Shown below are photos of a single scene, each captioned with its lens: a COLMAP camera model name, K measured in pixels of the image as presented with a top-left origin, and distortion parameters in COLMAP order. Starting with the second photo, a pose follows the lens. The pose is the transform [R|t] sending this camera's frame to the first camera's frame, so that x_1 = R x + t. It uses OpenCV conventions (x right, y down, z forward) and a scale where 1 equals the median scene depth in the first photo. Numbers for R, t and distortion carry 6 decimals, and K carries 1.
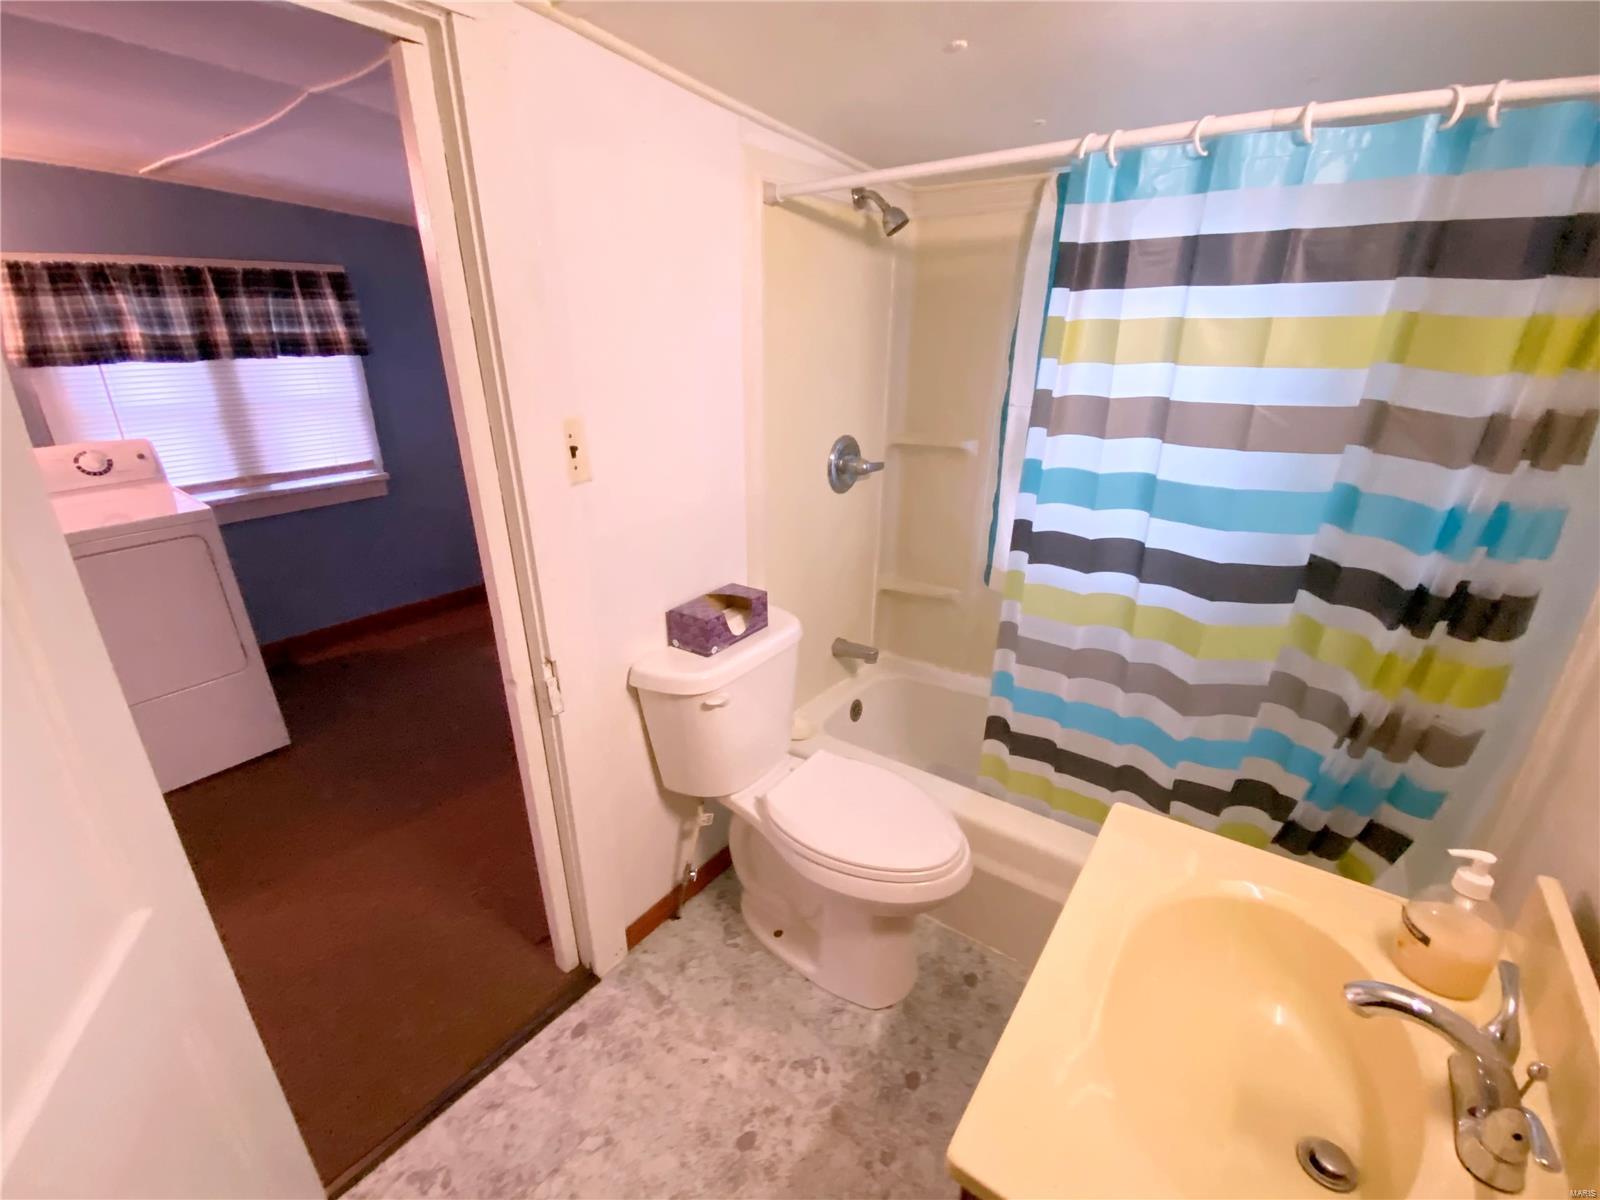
lens RADIAL K [[682.1, 0, 801.1], [0, 682.1, 598.2], [0, 0, 1]] dist [0.052631, -0.039669]
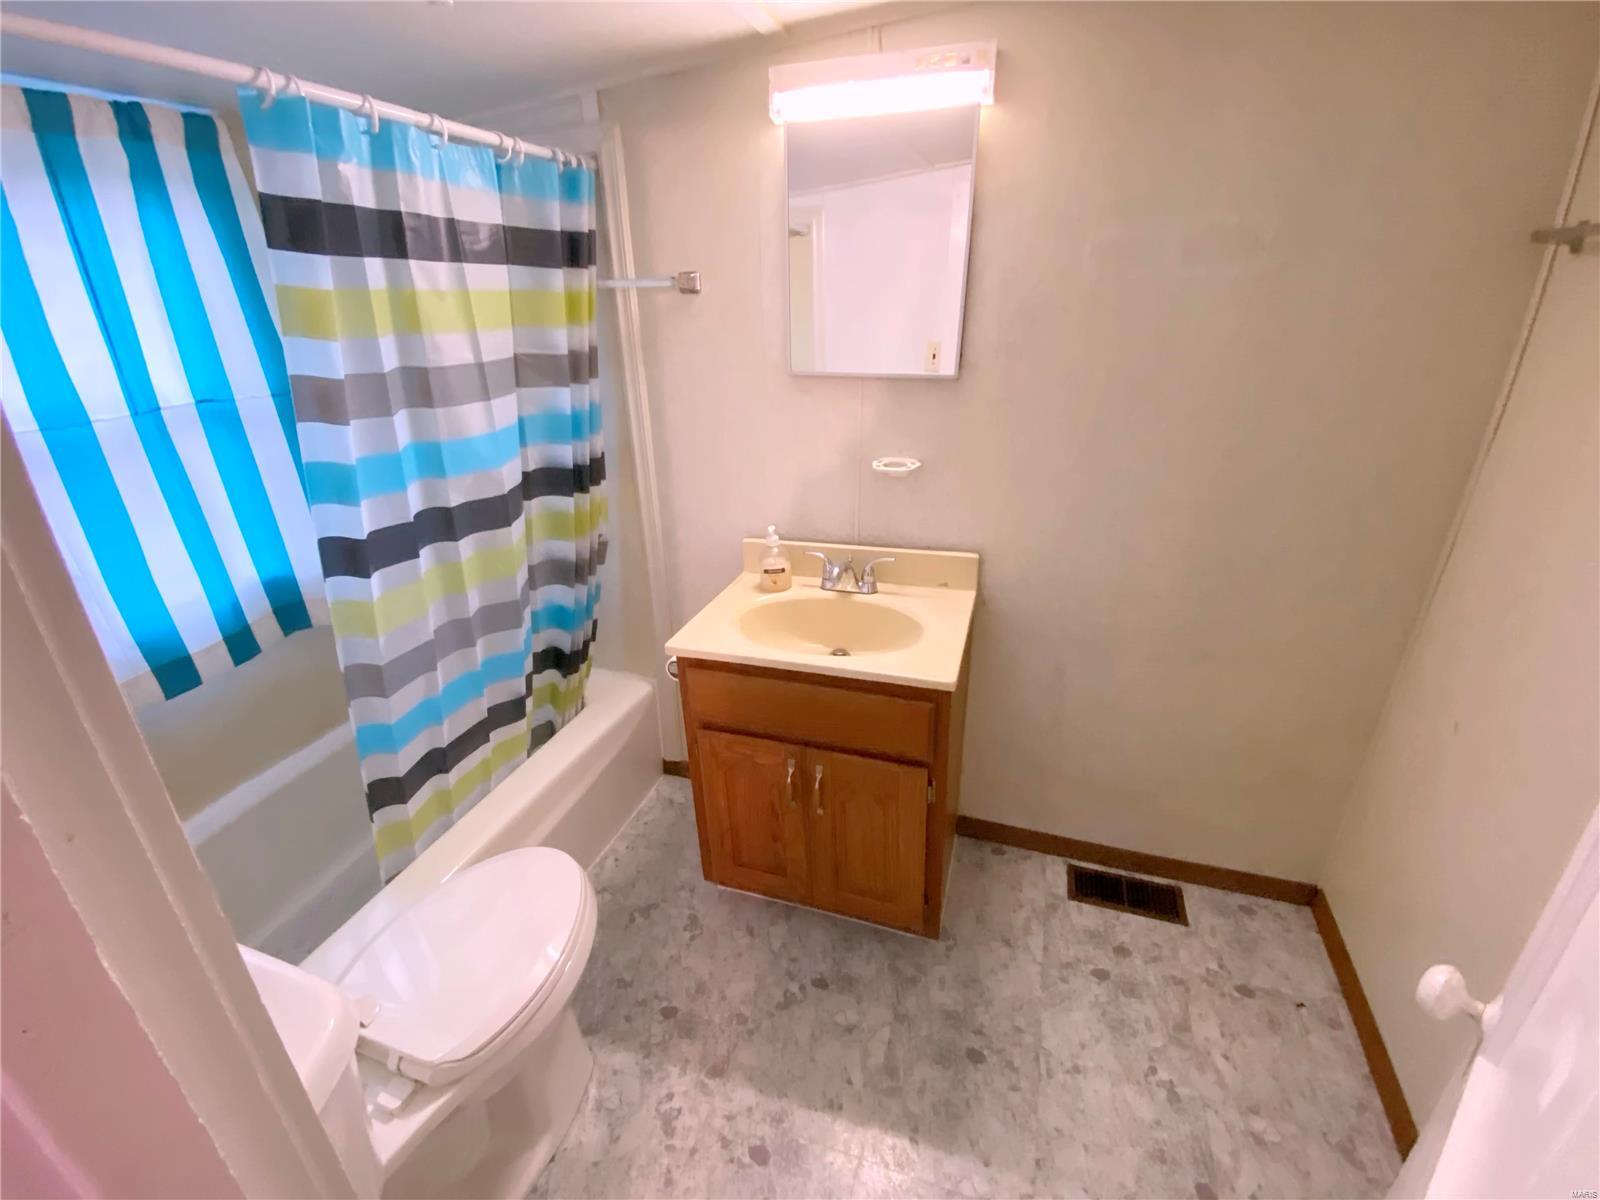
lens RADIAL K [[702.3, 0, 793.2], [0, 702.3, 594.5], [0, 0, 1]] dist [0.015850, -0.013271]
pose [[-0.293533, -0.366655, 0.882838, -0.653316], [0.353329, 0.816510, 0.456585, -0.271380], [-0.888255, 0.445955, -0.110122, 0.702976]]
